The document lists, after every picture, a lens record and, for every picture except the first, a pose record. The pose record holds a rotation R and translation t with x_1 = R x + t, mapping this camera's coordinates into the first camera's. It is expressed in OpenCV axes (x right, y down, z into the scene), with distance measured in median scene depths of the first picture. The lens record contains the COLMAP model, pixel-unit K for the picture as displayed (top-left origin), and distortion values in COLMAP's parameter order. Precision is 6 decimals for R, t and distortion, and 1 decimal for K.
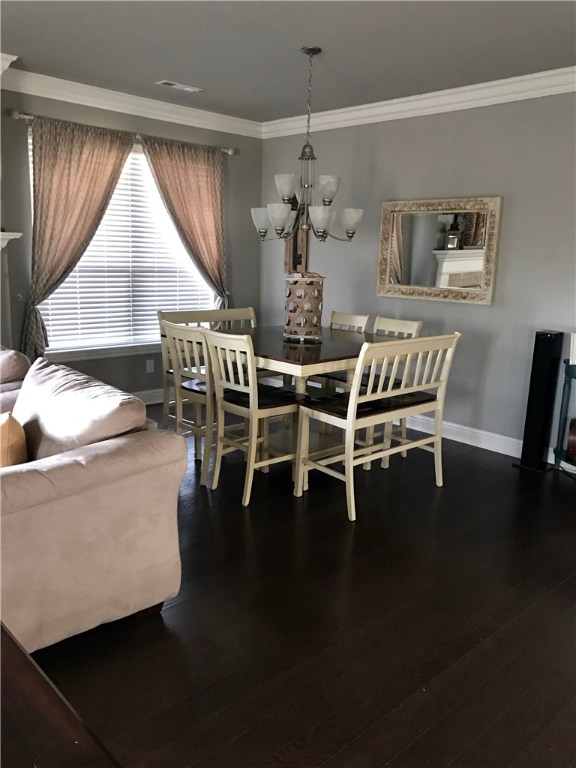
lens RADIAL K [[629.3, 0, 306.2], [0, 629.3, 378.0], [0, 0, 1]] dist [0.028899, -0.026198]
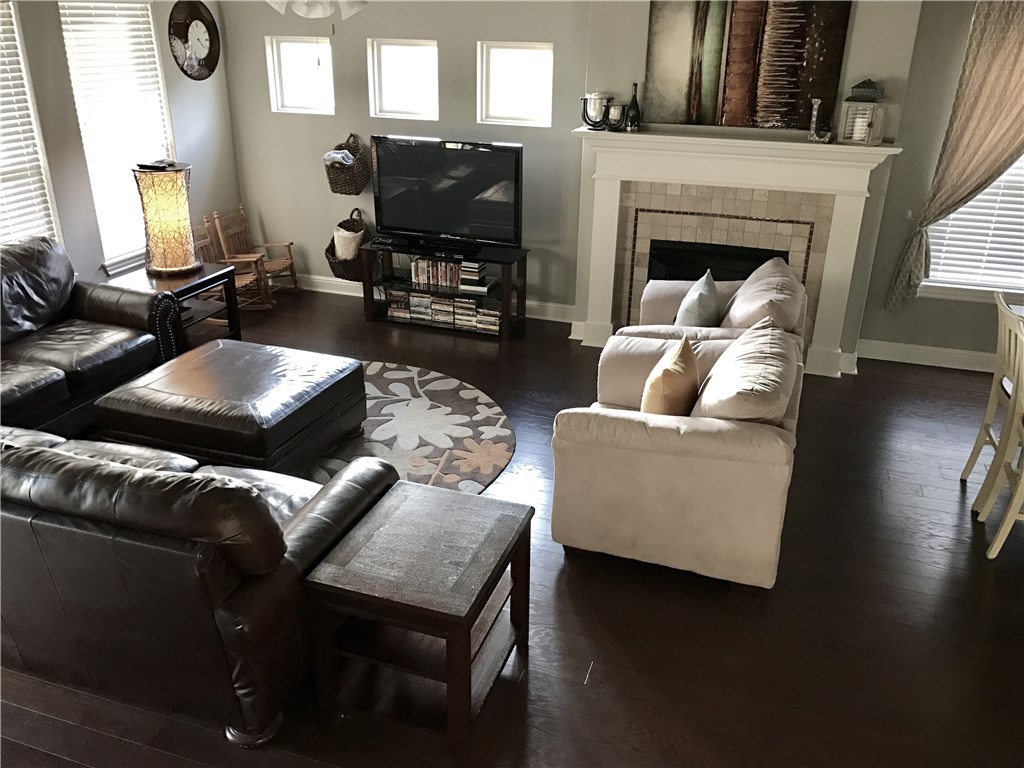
lens RADIAL K [[839.1, 0, 512.8], [0, 839.1, 375.8], [0, 0, 1]] dist [0.028899, -0.026198]
pose [[0.474911, 0.315144, -0.821671, 0.284900], [-0.180695, 0.948707, 0.259429, -0.119484], [0.861283, 0.025266, 0.507497, -0.017515]]
